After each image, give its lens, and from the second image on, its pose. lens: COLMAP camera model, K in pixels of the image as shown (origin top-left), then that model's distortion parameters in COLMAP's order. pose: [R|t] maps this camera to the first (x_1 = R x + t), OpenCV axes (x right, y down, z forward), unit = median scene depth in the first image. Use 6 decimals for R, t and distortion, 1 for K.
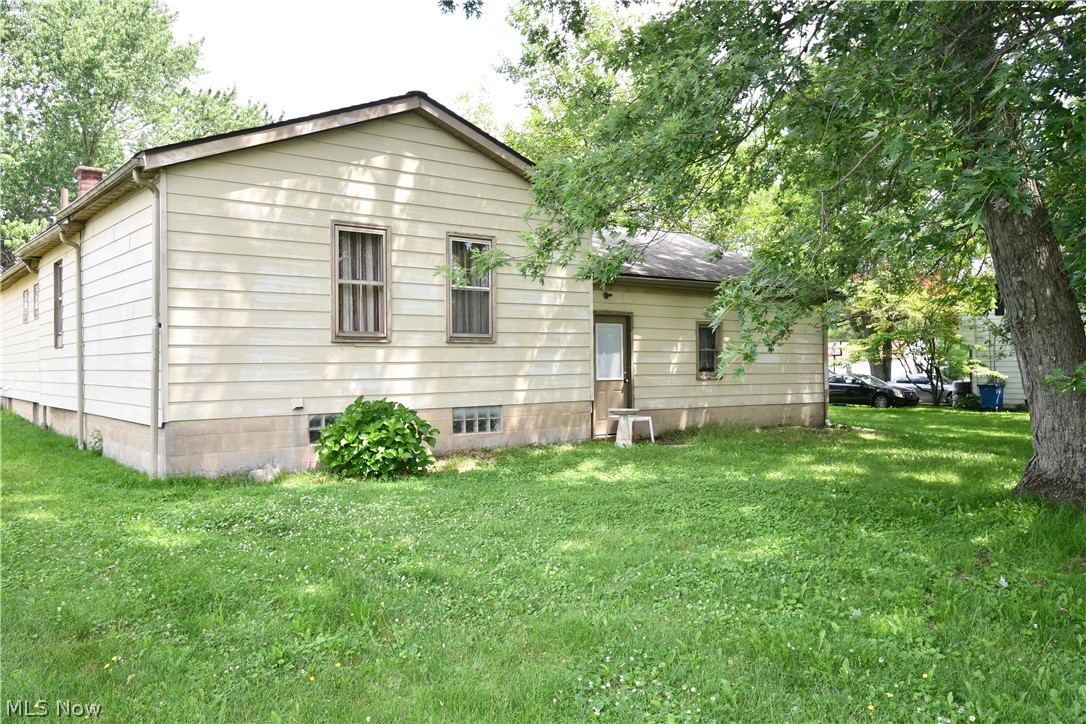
lens RADIAL K [[870.5, 0, 543.2], [0, 870.5, 361.0], [0, 0, 1]] dist [-0.007502, 0.000993]
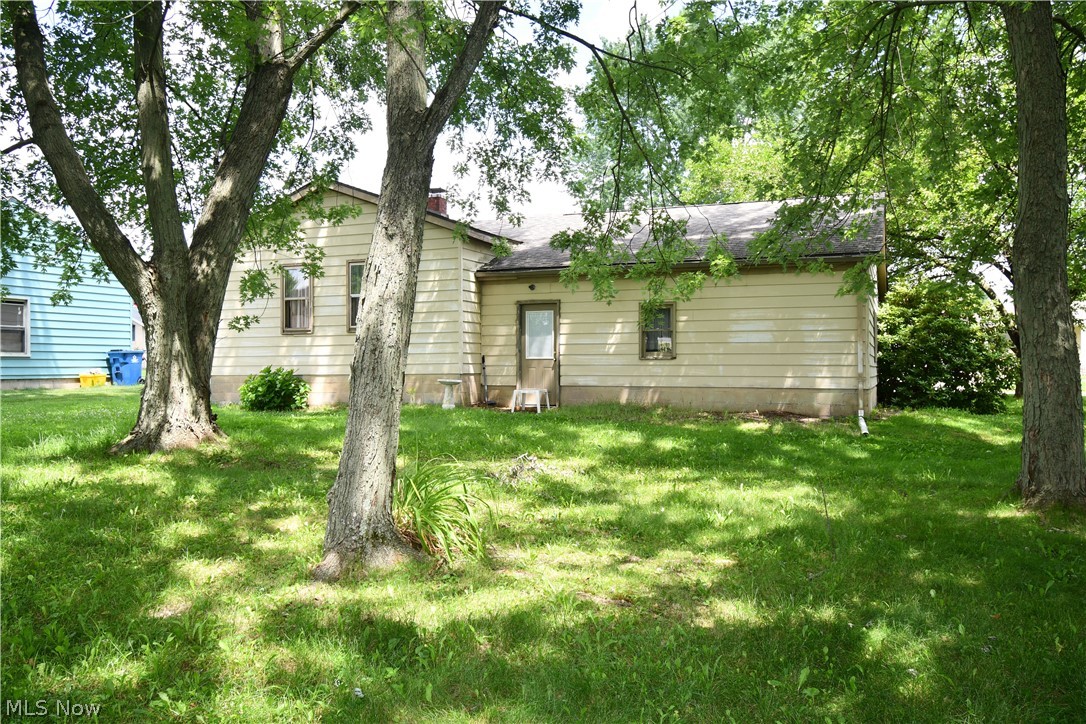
lens RADIAL K [[870.5, 0, 542.3], [0, 870.5, 361.0], [0, 0, 1]] dist [-0.007502, 0.000993]
pose [[0.492254, 0.003107, -0.870446, 1.460380], [0.007003, 0.999947, 0.007530, 0.021244], [0.870423, -0.009803, 0.492206, 0.562771]]
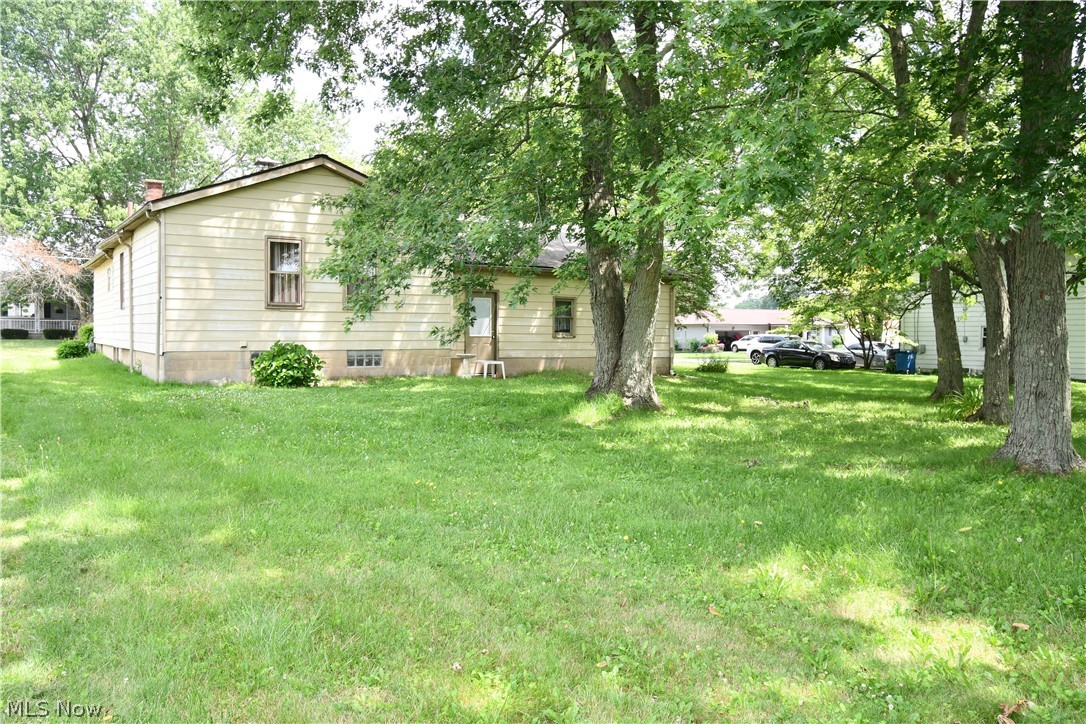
lens RADIAL K [[870.5, 0, 544.1], [0, 870.5, 364.5], [0, 0, 1]] dist [-0.007502, 0.000993]
pose [[0.994401, 0.019898, -0.103784, 0.444804], [-0.015420, 0.998922, 0.043776, 0.004513], [0.104543, -0.041930, 0.993636, -0.586936]]
